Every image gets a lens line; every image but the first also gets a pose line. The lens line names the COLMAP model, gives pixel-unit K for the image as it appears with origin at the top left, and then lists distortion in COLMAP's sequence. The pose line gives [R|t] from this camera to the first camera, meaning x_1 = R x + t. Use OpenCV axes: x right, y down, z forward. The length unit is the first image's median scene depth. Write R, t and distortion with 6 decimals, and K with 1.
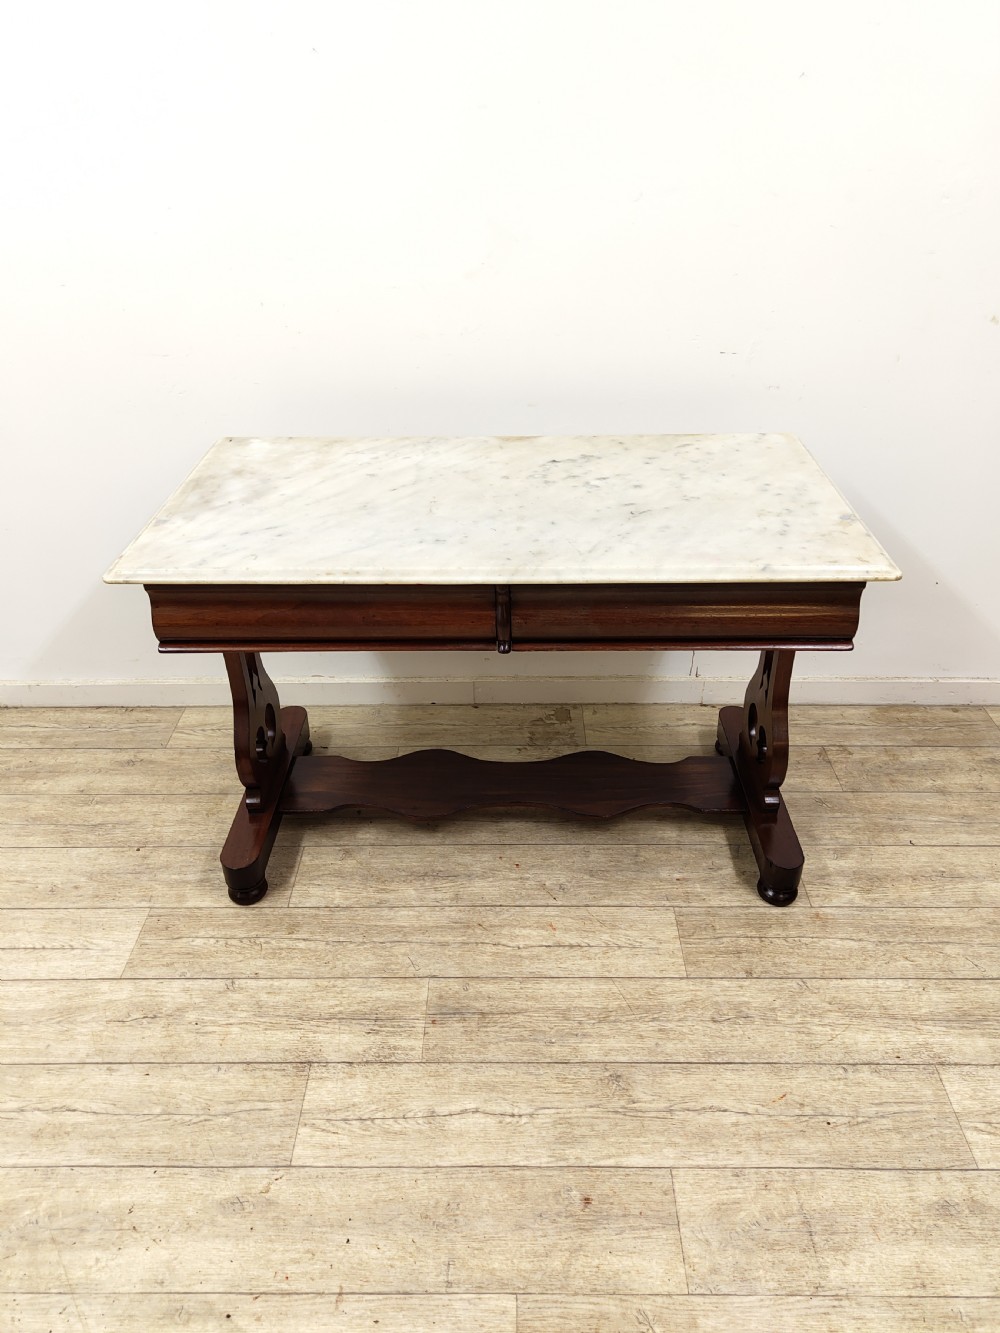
lens RADIAL K [[929.1, 0, 504.3], [0, 929.1, 673.4], [0, 0, 1]] dist [0.009138, -0.001100]
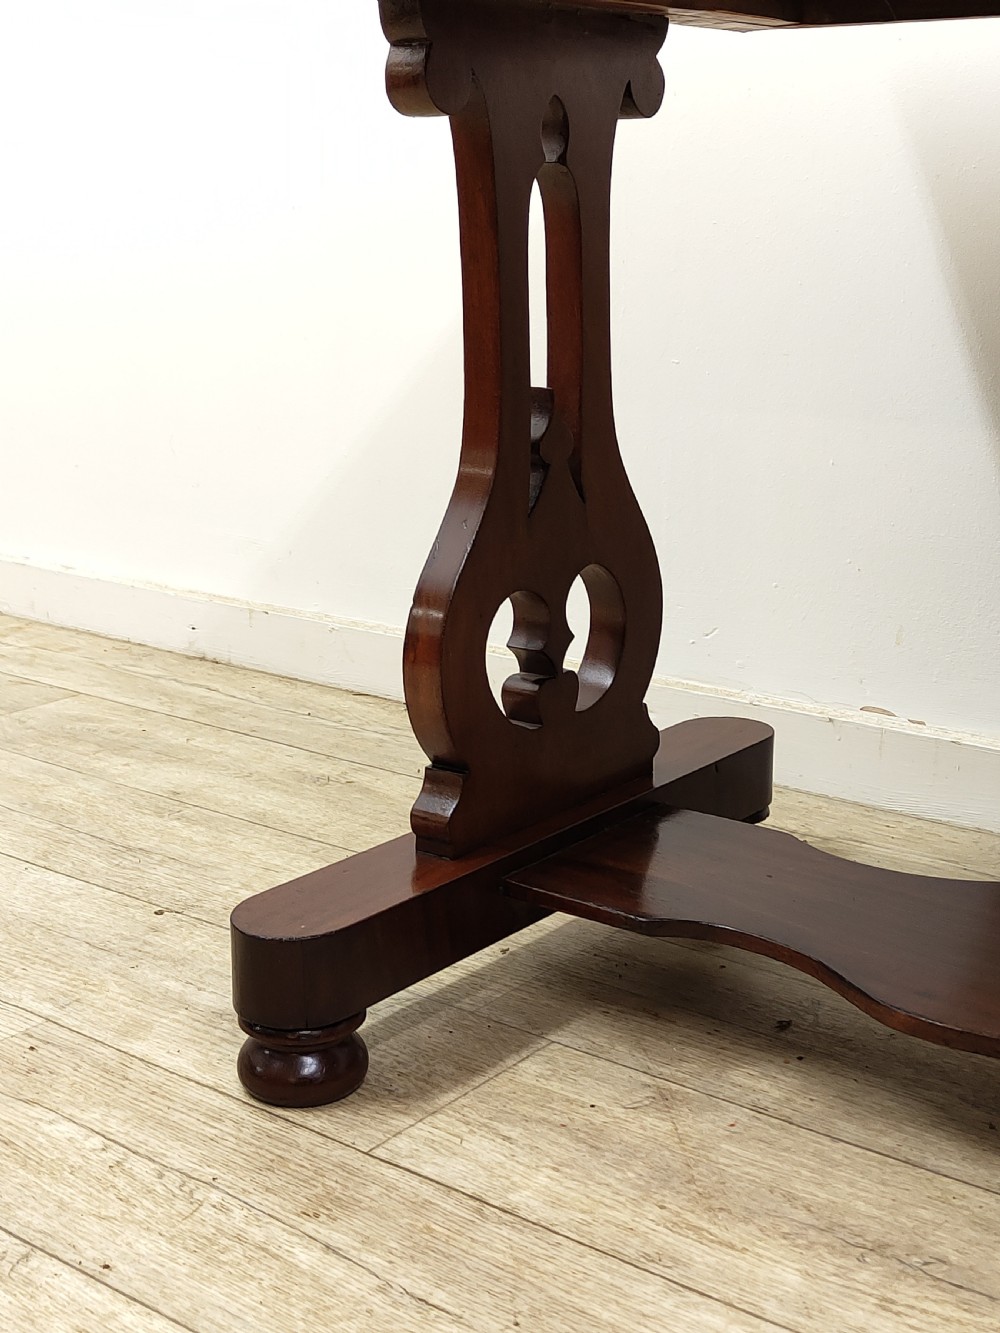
lens RADIAL K [[1840.1, 0, 494.4], [0, 1840.1, 669.8], [0, 0, 1]] dist [0.167713, -0.675168]
pose [[0.788684, 0.163751, -0.592590, 0.111971], [-0.338227, 0.920471, -0.195796, 0.234076], [0.513400, 0.354851, 0.781346, 0.584381]]
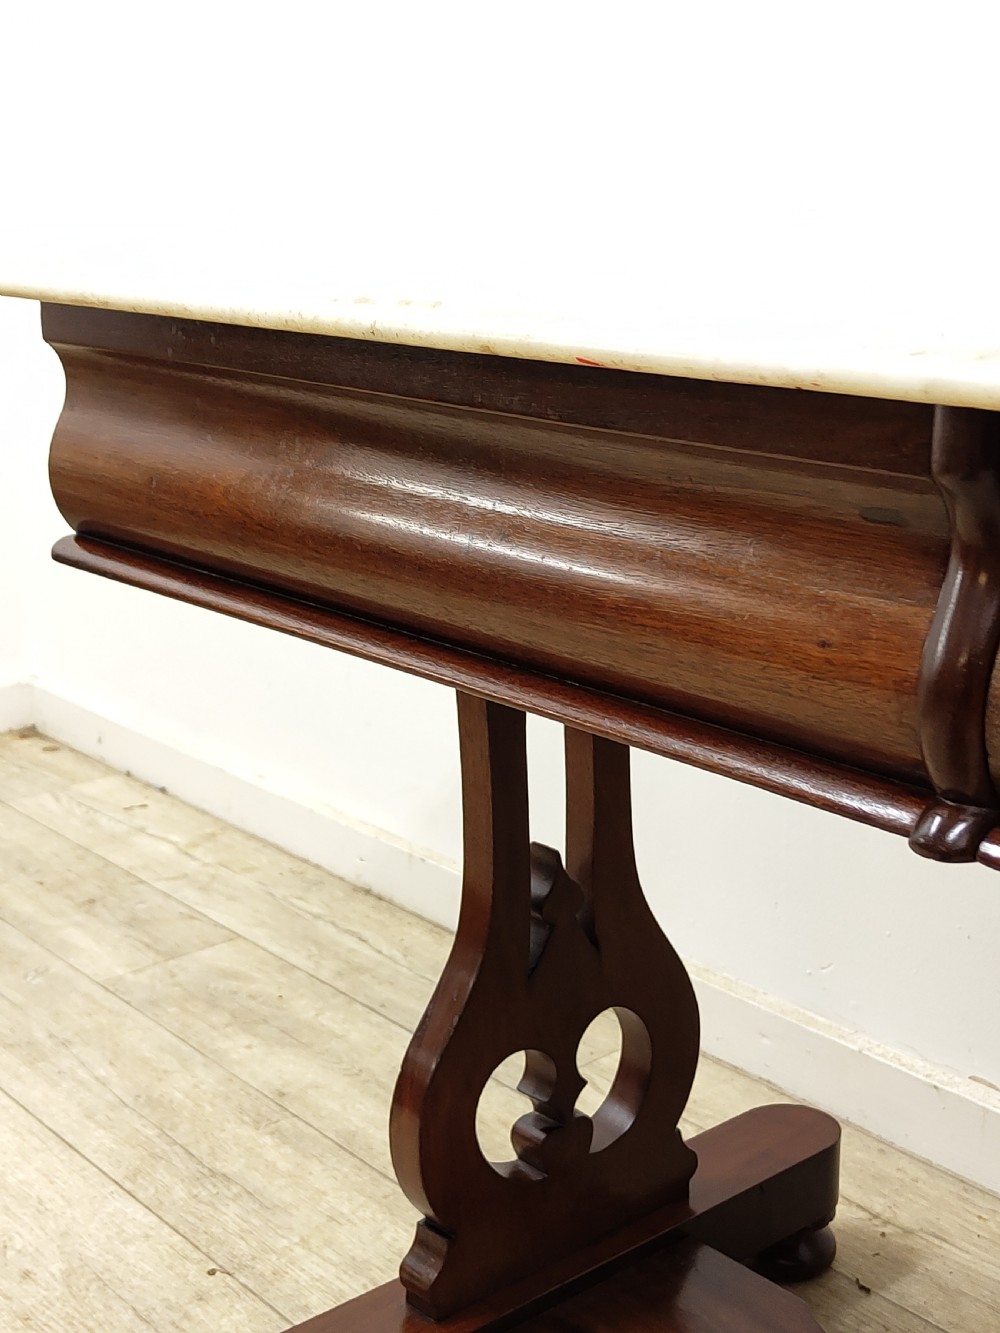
lens RADIAL K [[1849.9, 0, 500.0], [0, 1849.9, 666.5], [0, 0, 1]] dist [0.175768, -0.709317]
pose [[0.650219, 0.203791, -0.731905, 0.178991], [-0.408262, 0.906166, -0.110384, 0.016509], [0.640732, 0.370583, 0.672406, 0.595057]]
